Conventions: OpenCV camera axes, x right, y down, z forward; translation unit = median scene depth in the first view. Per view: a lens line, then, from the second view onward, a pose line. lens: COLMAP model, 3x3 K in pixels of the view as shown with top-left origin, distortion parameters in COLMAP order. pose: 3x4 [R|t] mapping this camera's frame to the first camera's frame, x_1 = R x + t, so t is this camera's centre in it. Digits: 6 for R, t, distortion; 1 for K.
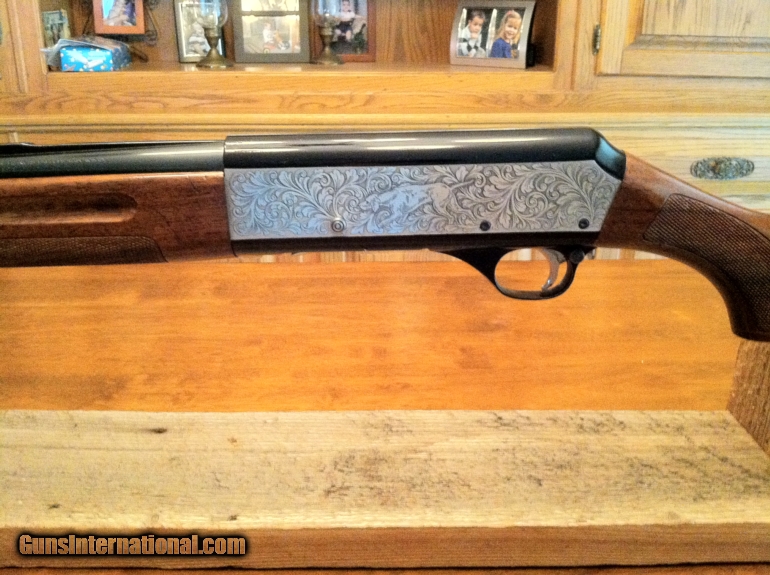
lens RADIAL K [[726.0, 0, 385.0], [0, 726.0, 287.5], [0, 0, 1]] dist [0.092991, -0.324172]
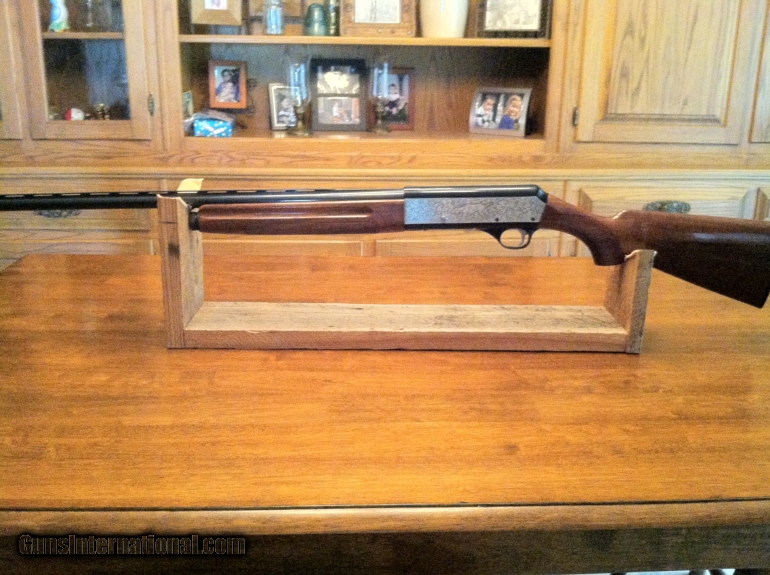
lens RADIAL K [[726.0, 0, 385.0], [0, 726.0, 287.5], [0, 0, 1]] dist [0.092991, -0.324172]
pose [[0.999889, 0.008926, -0.011914, -0.055385], [-0.009640, 0.998074, -0.061287, 0.075982], [0.011344, 0.061395, 0.998049, -0.383201]]
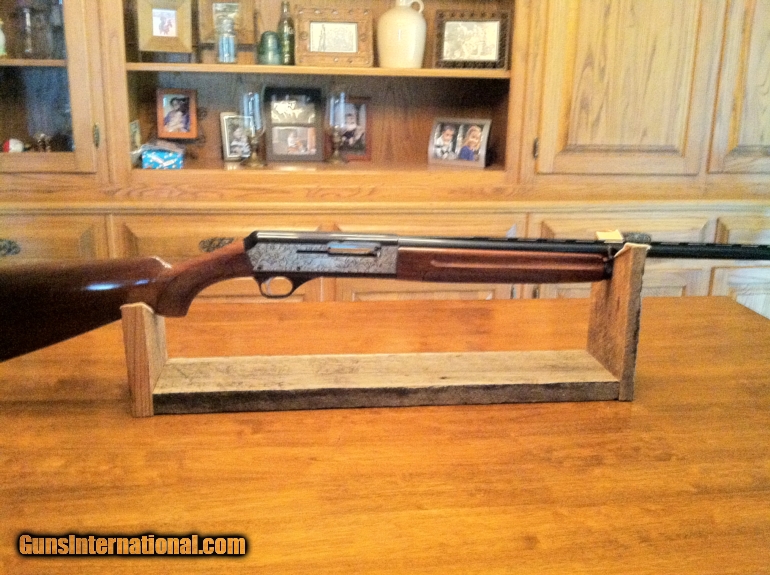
lens RADIAL K [[726.0, 0, 385.0], [0, 726.0, 287.5], [0, 0, 1]] dist [0.092991, -0.324172]
pose [[0.997935, -0.005871, 0.063963, -0.085976], [0.011577, 0.995947, -0.089197, 0.043504], [-0.063180, 0.089753, 0.993958, -0.336263]]
